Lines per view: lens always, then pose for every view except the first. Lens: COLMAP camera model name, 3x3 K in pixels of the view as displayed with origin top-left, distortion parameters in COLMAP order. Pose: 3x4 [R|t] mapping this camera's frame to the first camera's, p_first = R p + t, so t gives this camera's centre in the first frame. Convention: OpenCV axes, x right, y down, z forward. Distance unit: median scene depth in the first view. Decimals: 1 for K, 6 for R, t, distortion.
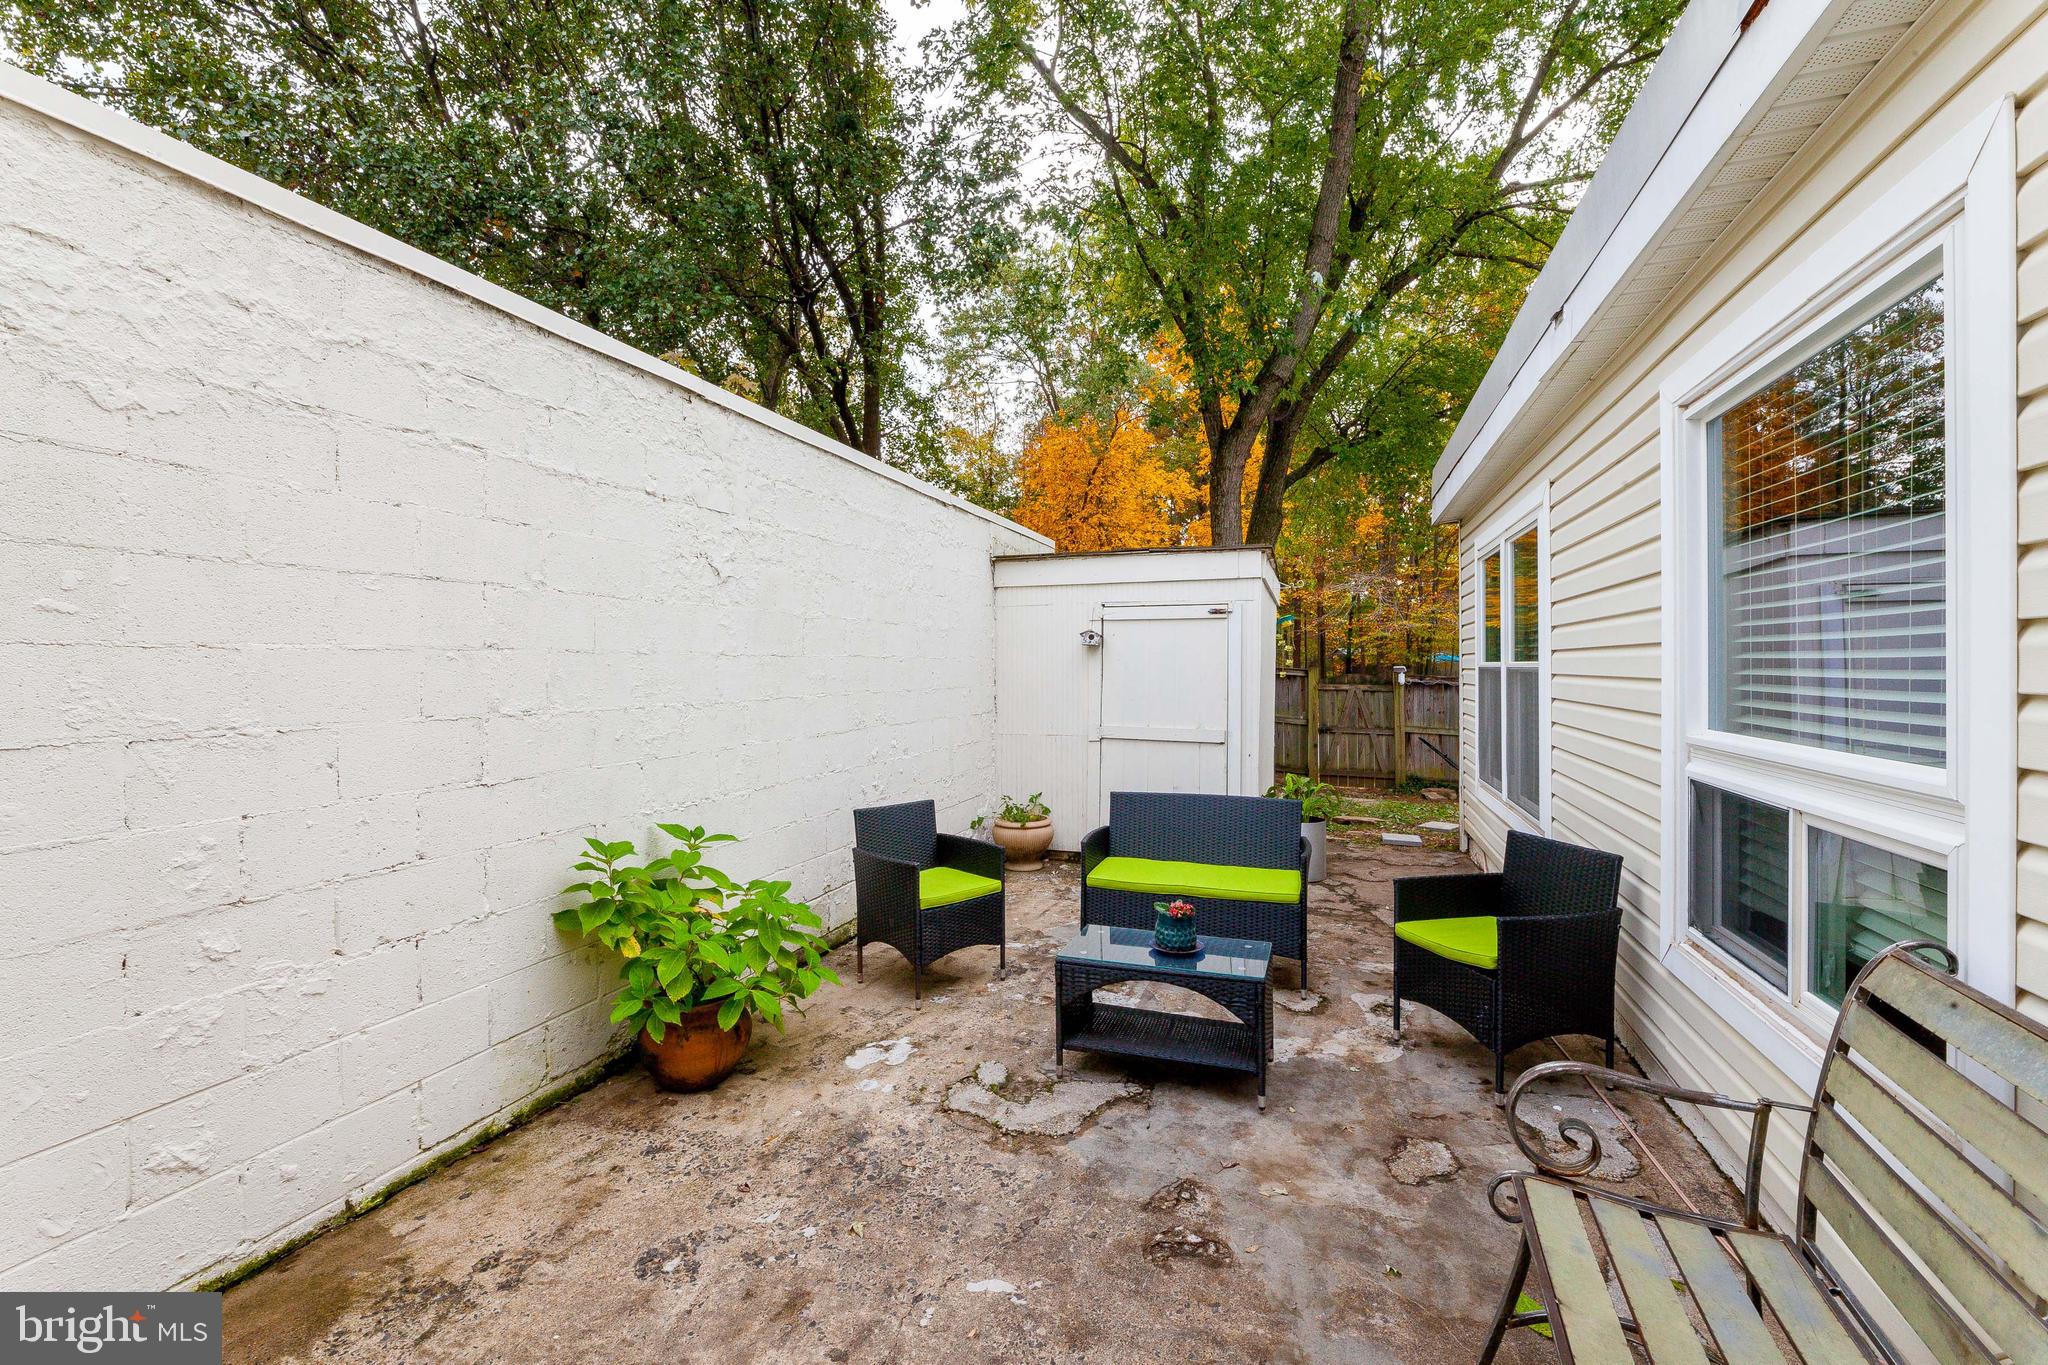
lens RADIAL K [[837.3, 0, 1024.6], [0, 837.3, 671.5], [0, 0, 1]] dist [-0.002308, -0.000891]
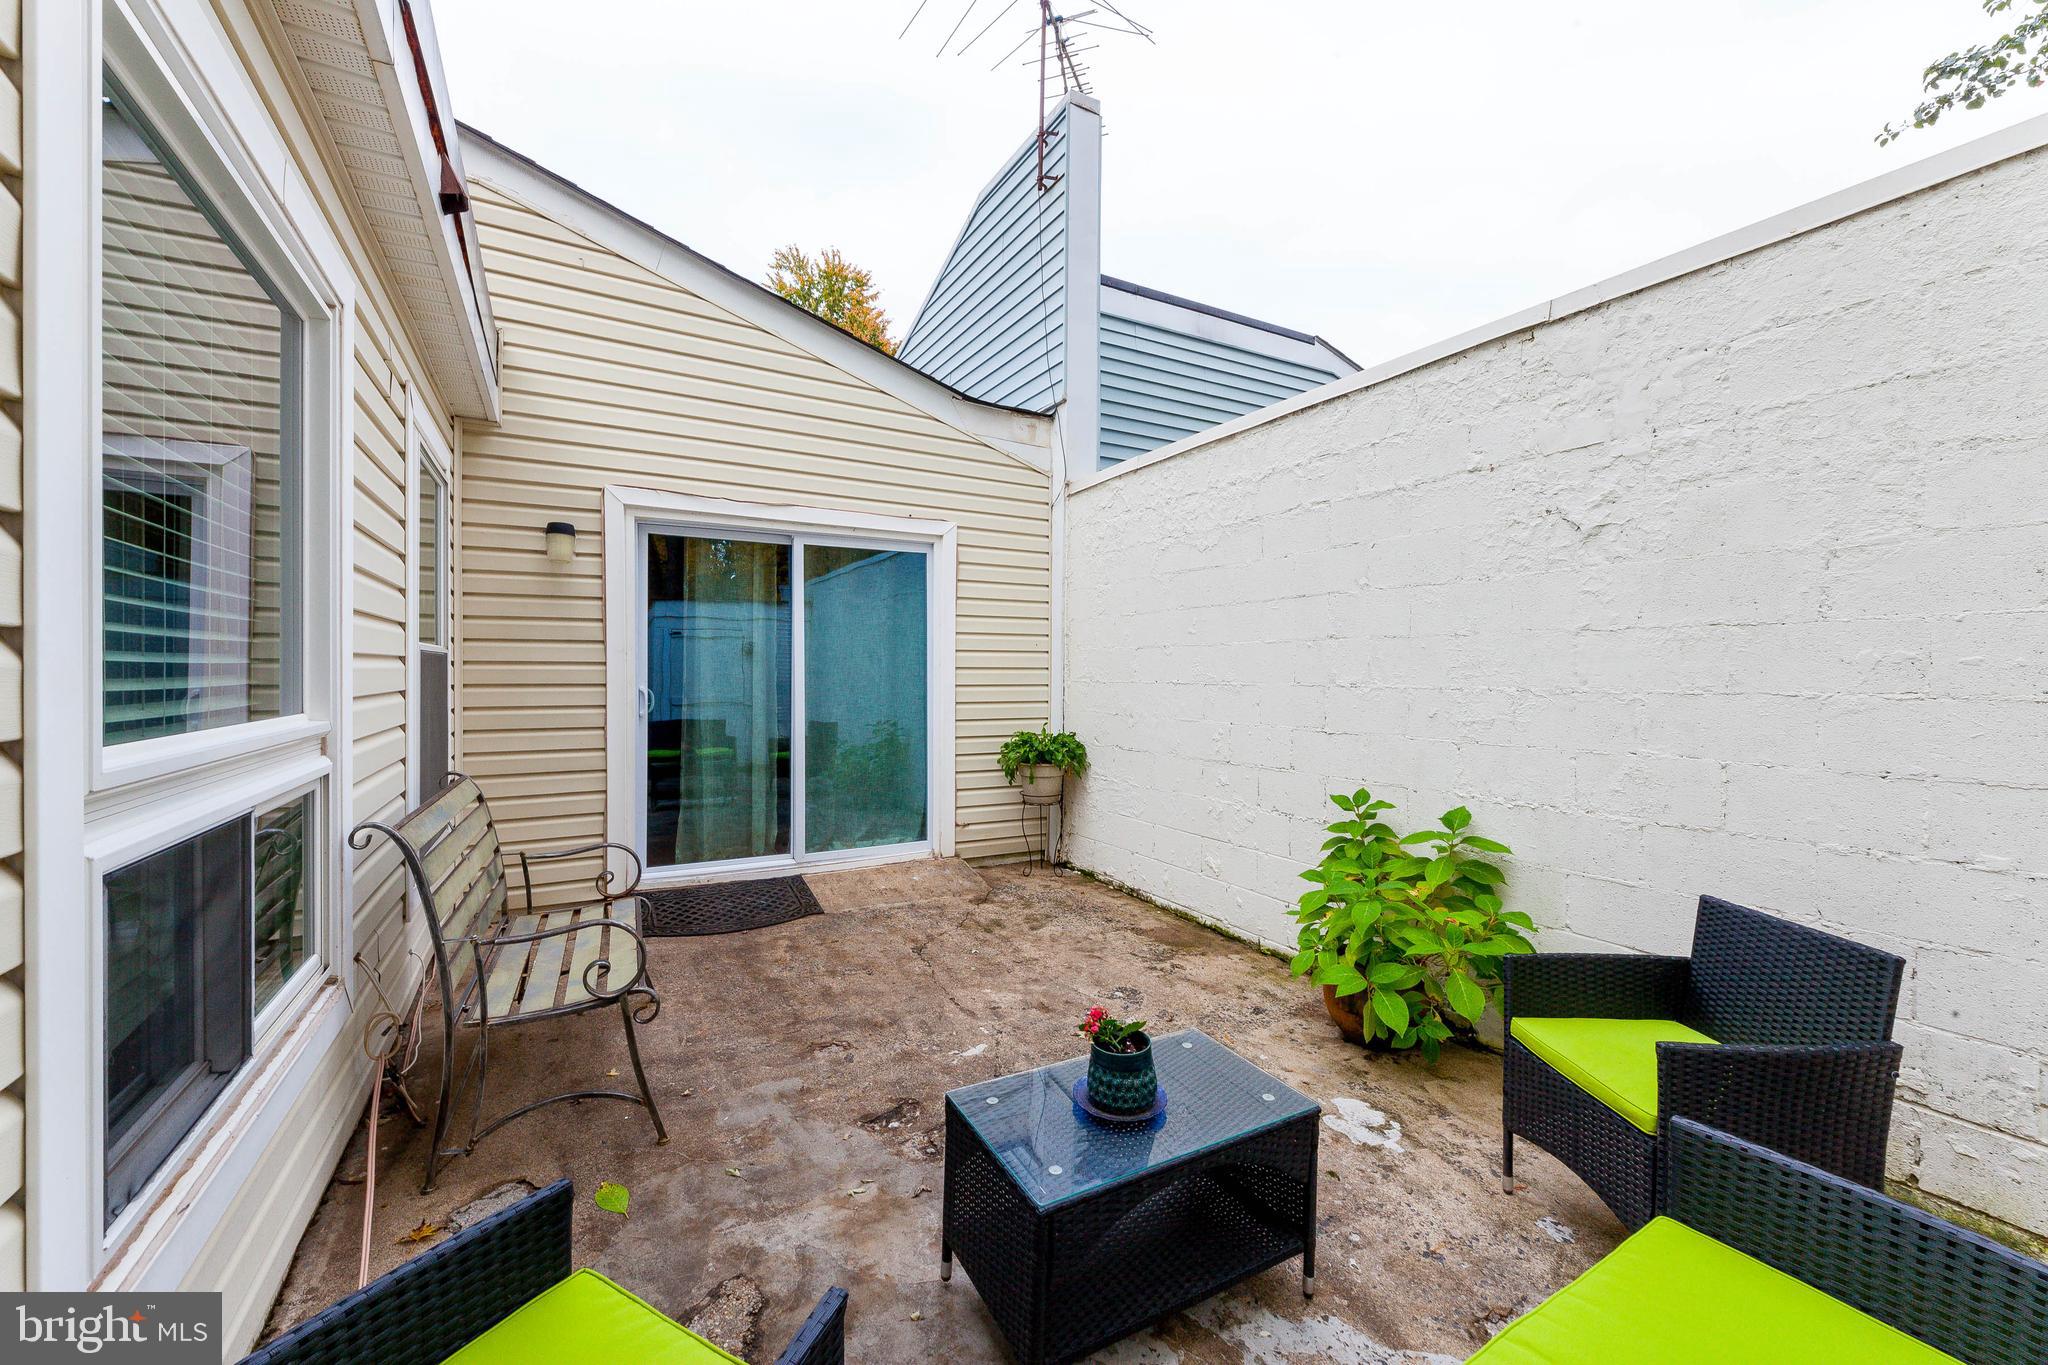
lens RADIAL K [[837.3, 0, 1024.6], [0, 837.3, 671.5], [0, 0, 1]] dist [-0.002308, -0.000891]
pose [[-0.666964, 0.000912, -0.745089, 0.761306], [-0.006387, 0.999956, 0.006942, 0.022497], [0.745062, 0.009389, -0.666929, 1.523306]]
